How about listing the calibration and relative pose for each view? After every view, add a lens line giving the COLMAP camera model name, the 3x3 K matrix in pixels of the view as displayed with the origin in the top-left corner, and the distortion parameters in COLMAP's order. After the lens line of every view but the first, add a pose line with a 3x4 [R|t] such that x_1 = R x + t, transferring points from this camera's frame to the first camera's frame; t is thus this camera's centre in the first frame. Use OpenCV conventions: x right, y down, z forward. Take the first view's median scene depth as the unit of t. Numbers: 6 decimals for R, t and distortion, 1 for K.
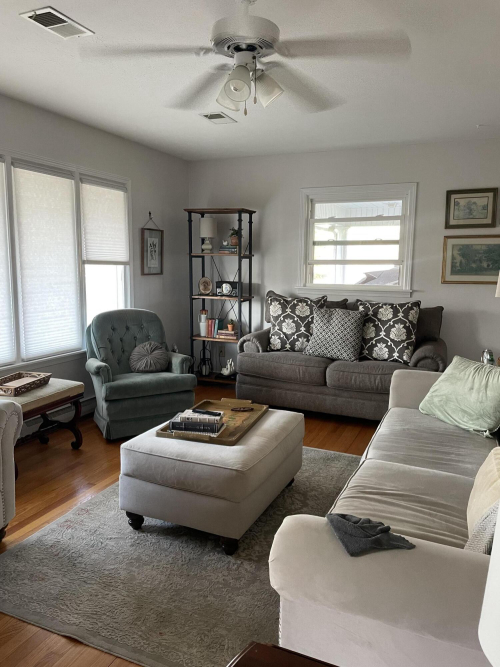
lens RADIAL K [[508.3, 0, 253.7], [0, 508.3, 335.0], [0, 0, 1]] dist [0.076610, -0.050631]
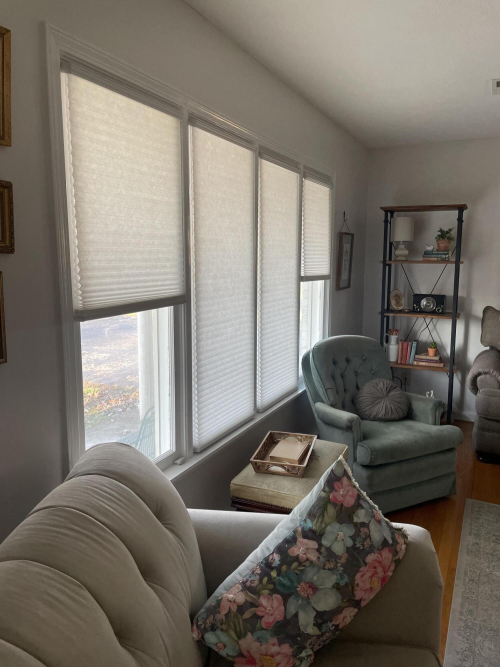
lens RADIAL K [[508.3, 0, 246.3], [0, 508.3, 330.6], [0, 0, 1]] dist [0.076610, -0.050631]
pose [[0.997512, -0.003192, -0.070419, -0.301526], [0.002963, 0.999990, -0.003361, -0.049765], [0.070429, 0.003144, 0.997512, 0.179009]]
